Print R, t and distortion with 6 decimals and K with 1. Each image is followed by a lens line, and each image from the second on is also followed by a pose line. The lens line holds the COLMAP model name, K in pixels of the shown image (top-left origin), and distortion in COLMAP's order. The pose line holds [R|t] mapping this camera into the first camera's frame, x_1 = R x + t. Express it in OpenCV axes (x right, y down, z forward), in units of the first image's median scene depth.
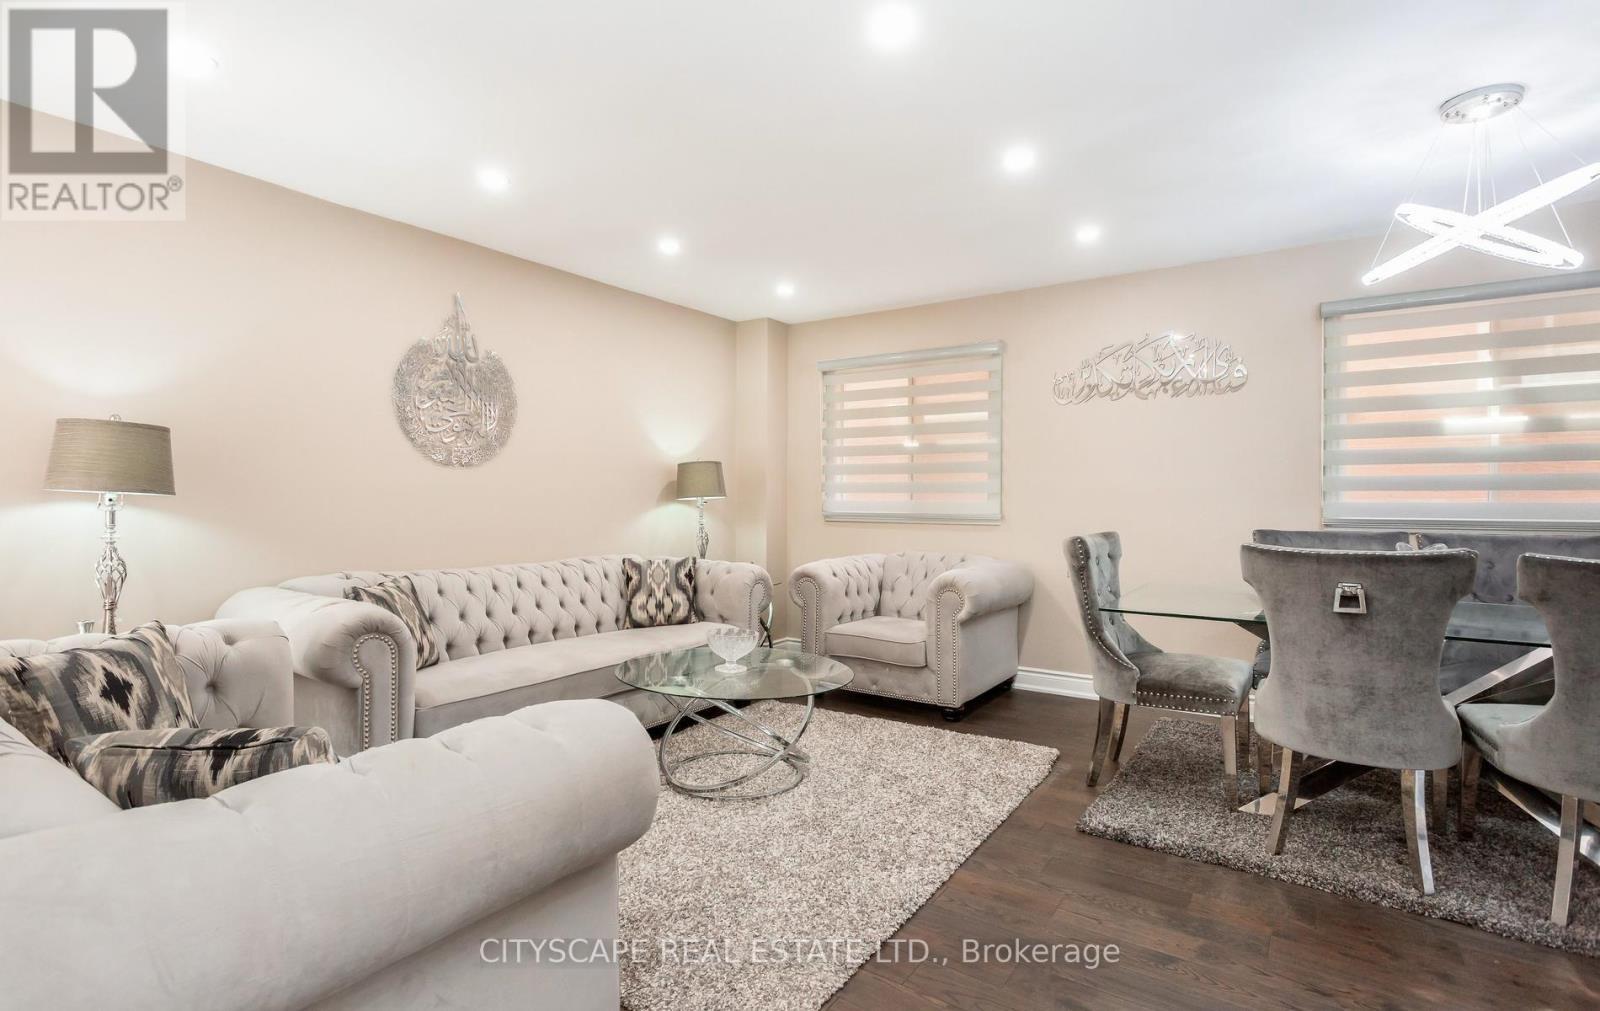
lens RADIAL K [[754.4, 0, 756.0], [0, 754.4, 496.9], [0, 0, 1]] dist [0.025946, -0.000297]
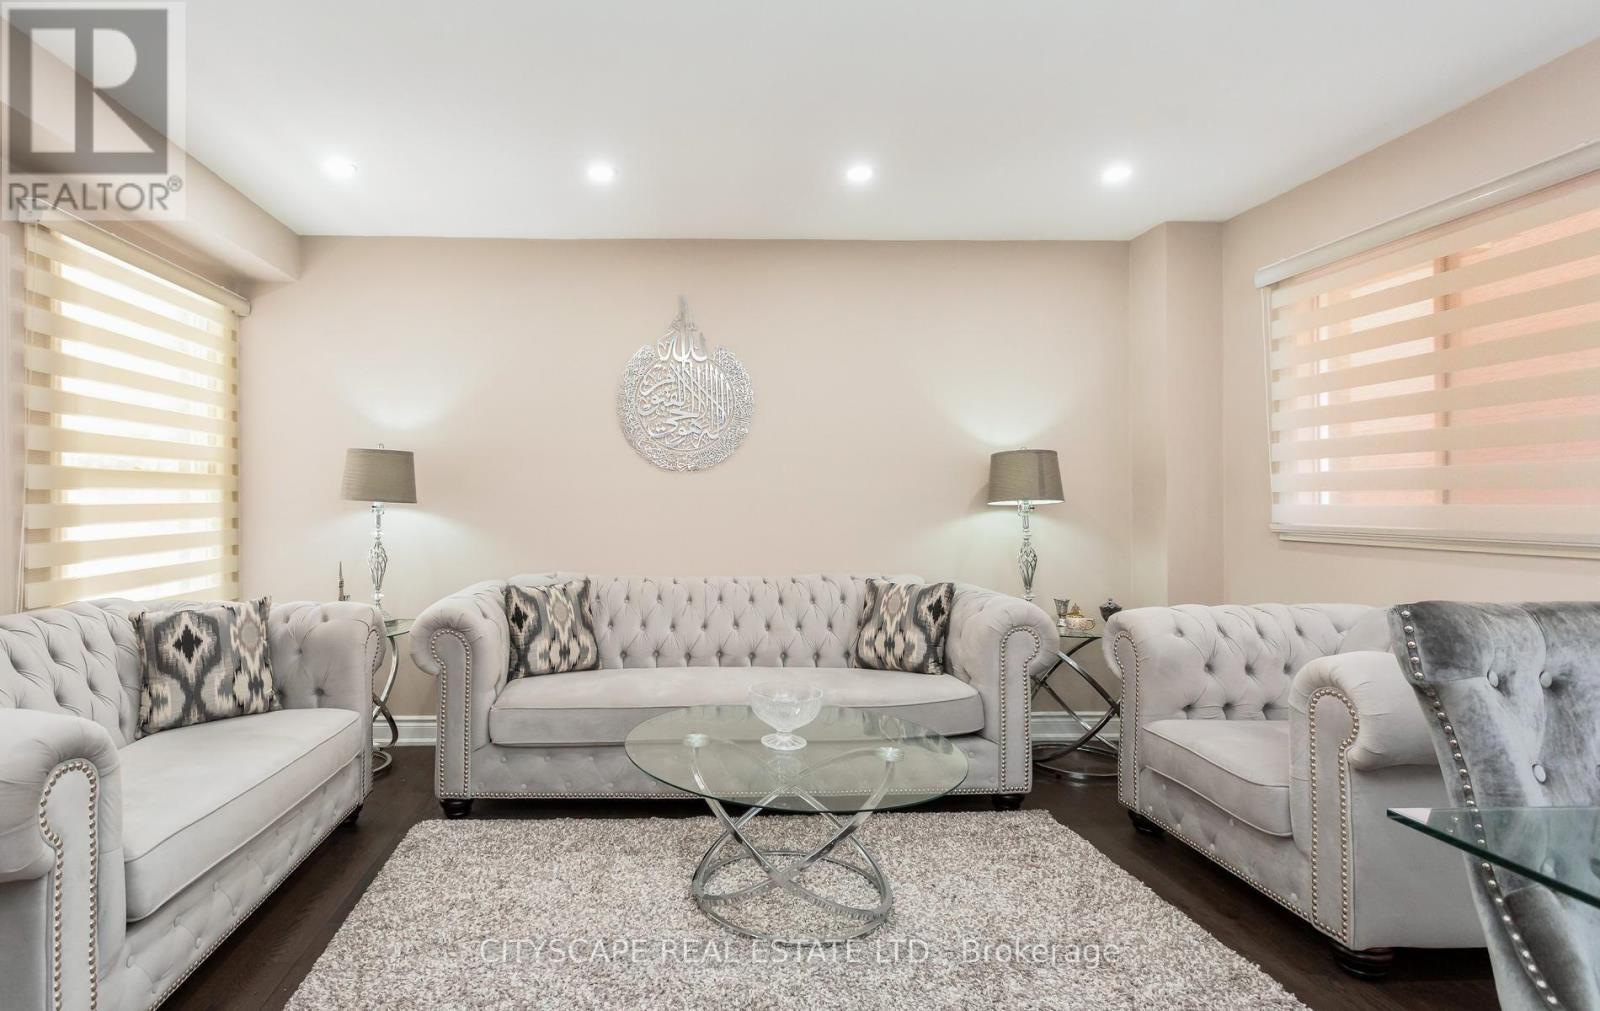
lens RADIAL K [[781.4, 0, 784.2], [0, 781.4, 496.0], [0, 0, 1]] dist [-0.001264, 0.000230]
pose [[0.619266, -0.012810, -0.785077, 0.425983], [0.007832, 0.999918, -0.010138, 0.001800], [0.785142, 0.000130, 0.619316, 0.424754]]
